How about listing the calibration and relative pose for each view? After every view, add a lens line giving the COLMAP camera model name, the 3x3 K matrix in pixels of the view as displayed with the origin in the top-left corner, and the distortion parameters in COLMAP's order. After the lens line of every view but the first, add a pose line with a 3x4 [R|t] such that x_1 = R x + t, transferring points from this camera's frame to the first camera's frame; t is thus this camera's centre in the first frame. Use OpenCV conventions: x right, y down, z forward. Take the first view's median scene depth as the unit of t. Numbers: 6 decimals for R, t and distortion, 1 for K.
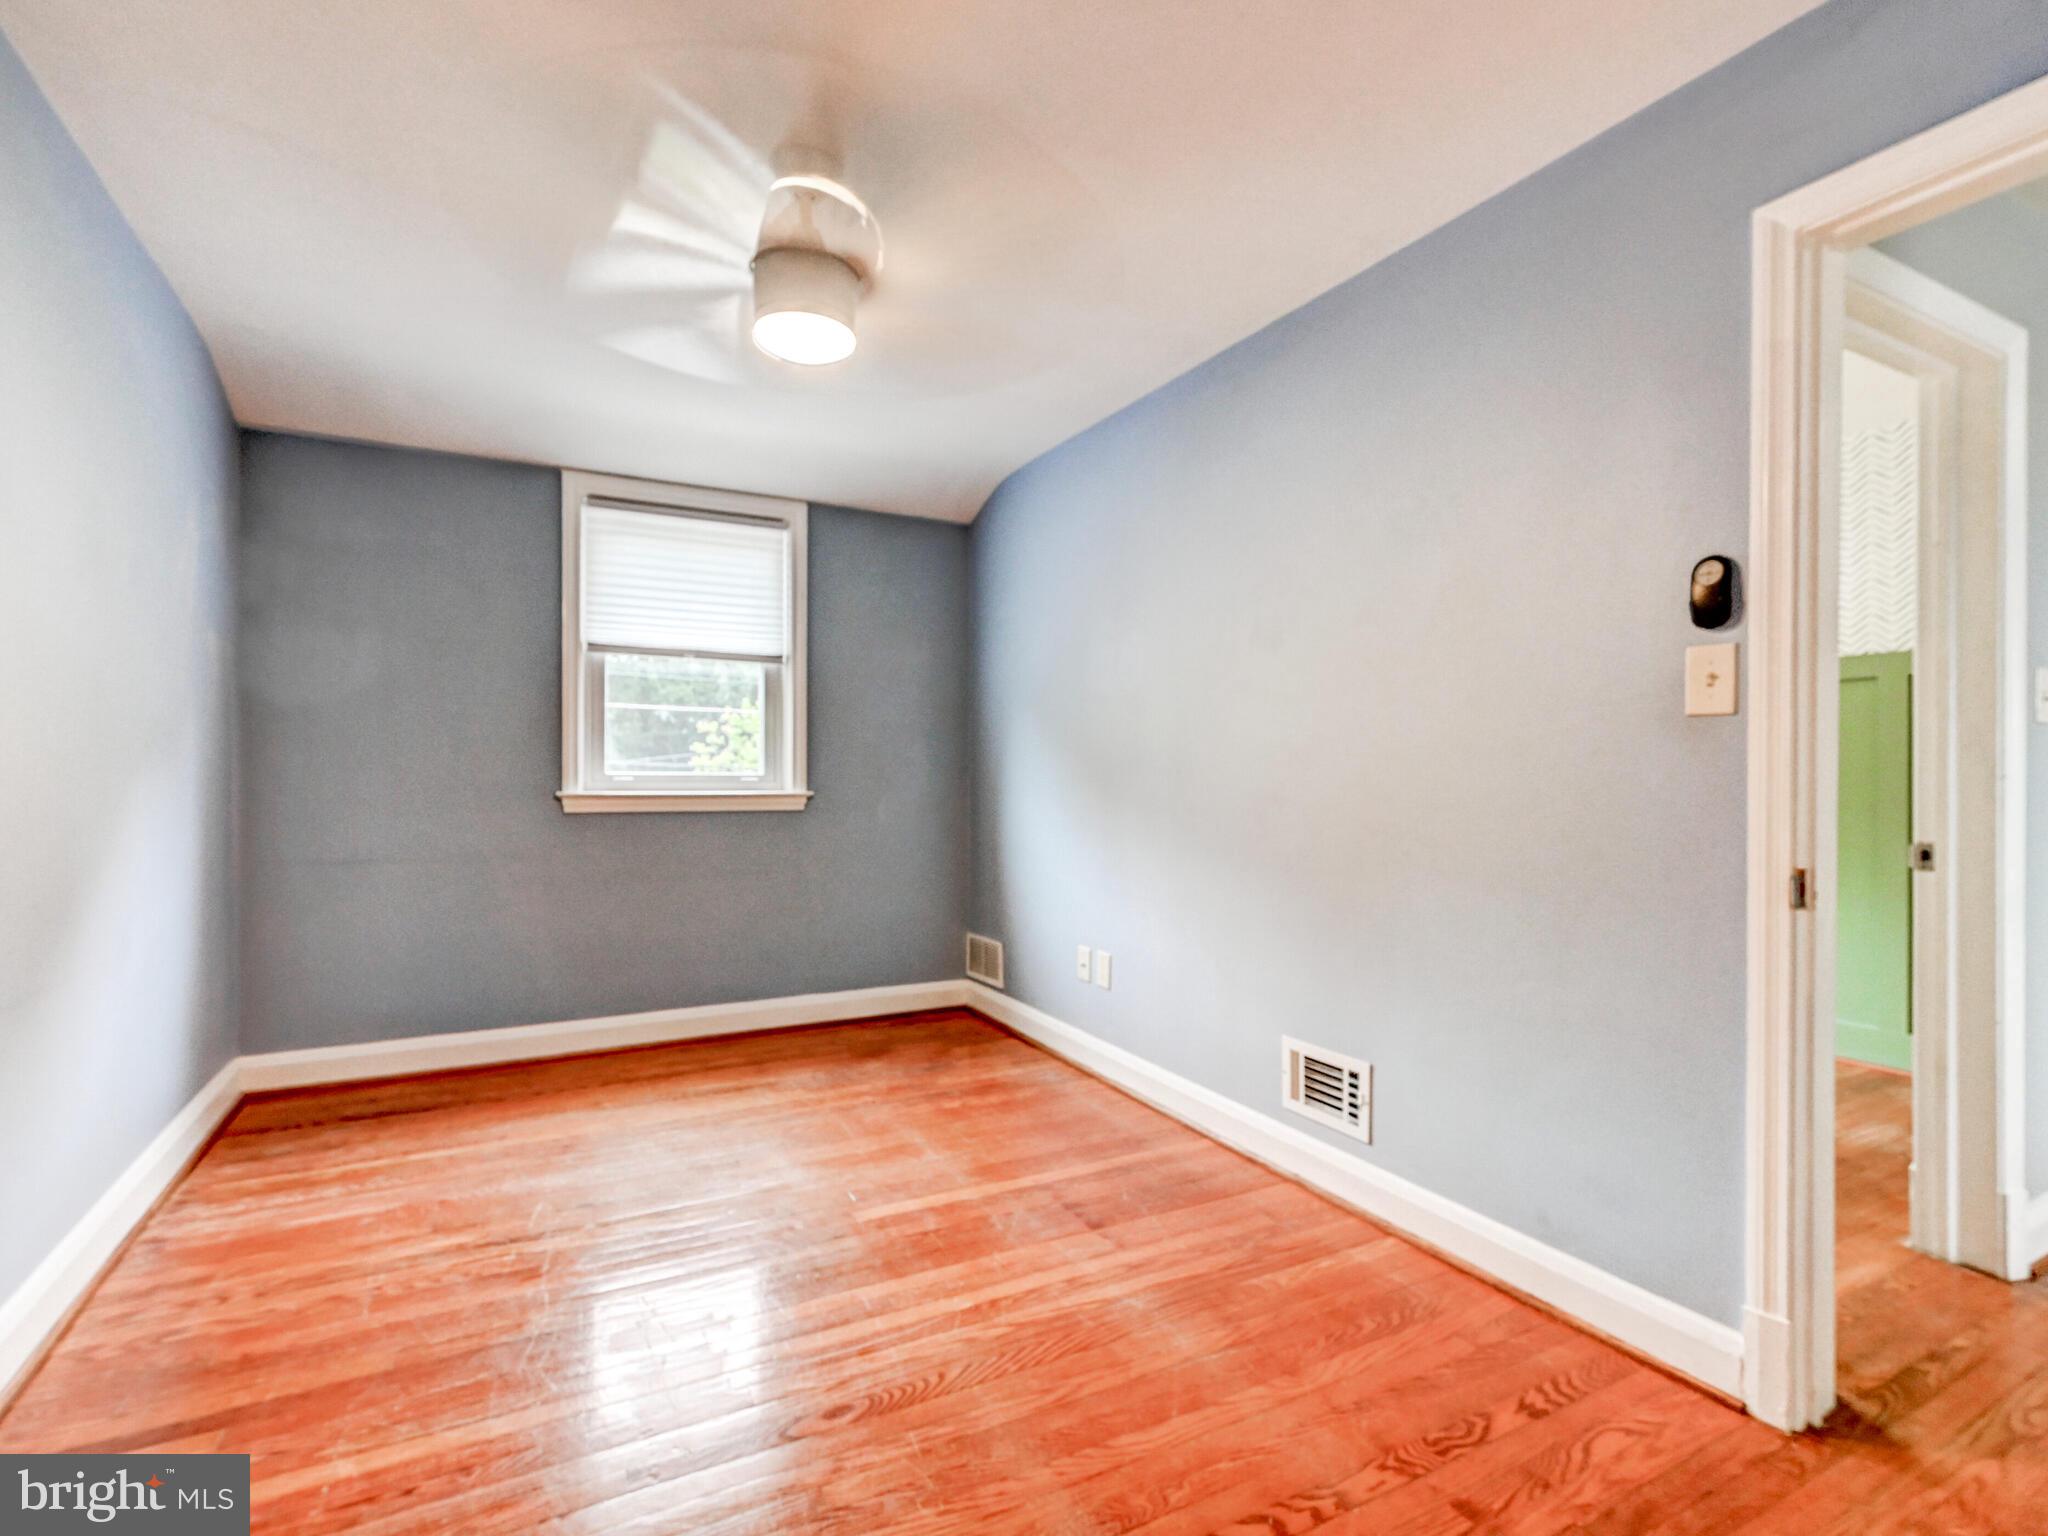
lens RADIAL K [[960.2, 0, 1040.0], [0, 960.2, 767.8], [0, 0, 1]] dist [-0.003982, 0.000894]
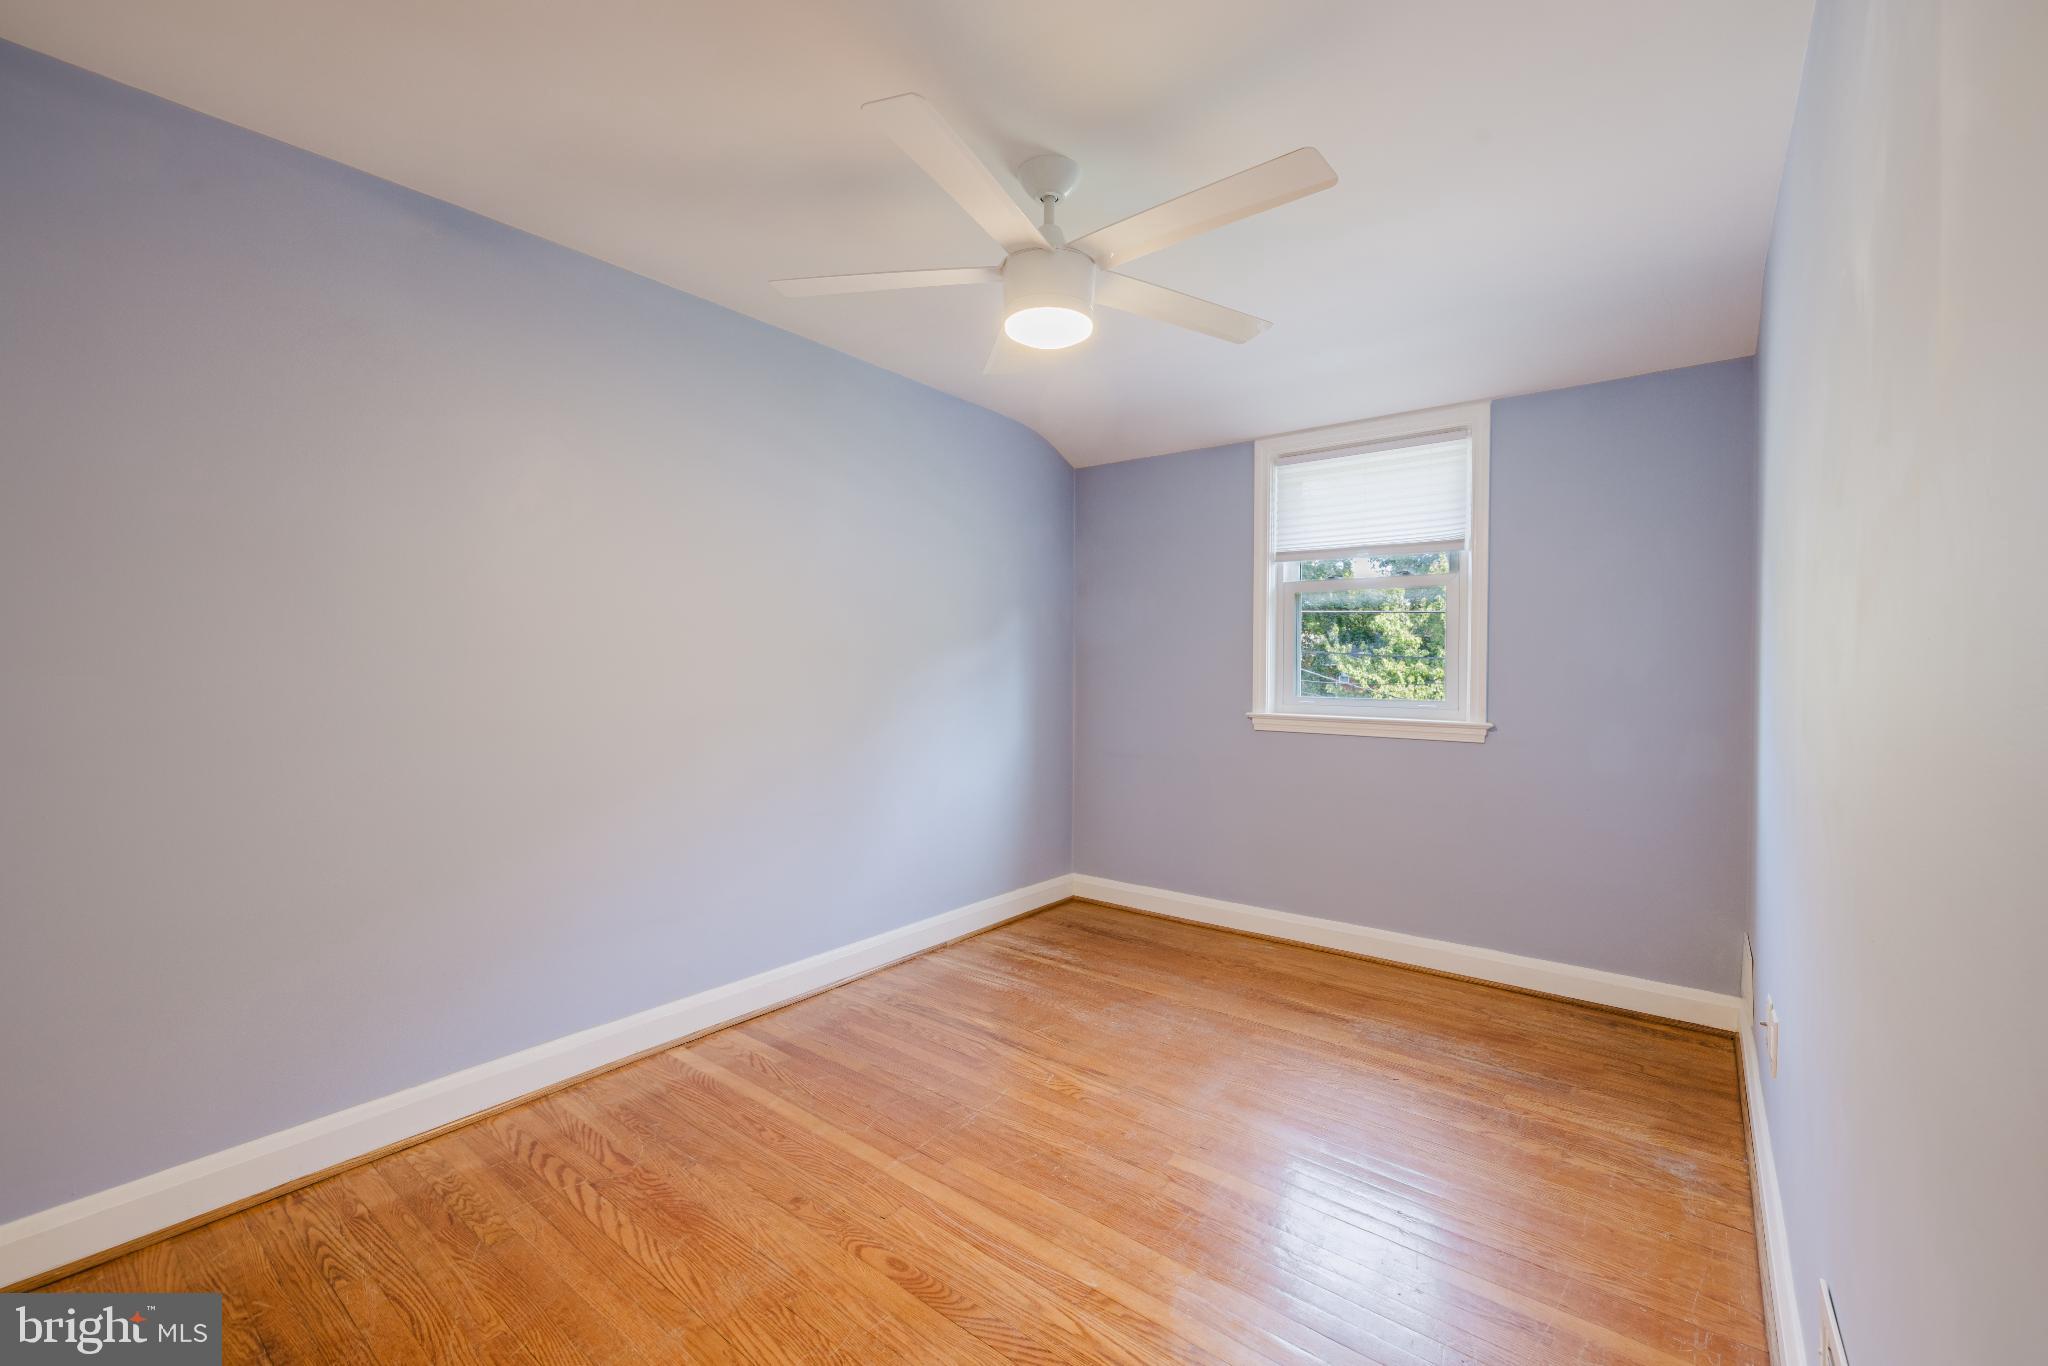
lens RADIAL K [[854.5, 0, 1026.5], [0, 854.5, 671.3], [0, 0, 1]] dist [0.013413, -0.000097]
pose [[0.399782, 0.002058, -0.916608, 0.414783], [-0.003069, 0.999995, 0.000906, -0.029240], [0.916605, 0.002451, 0.399786, 0.364816]]
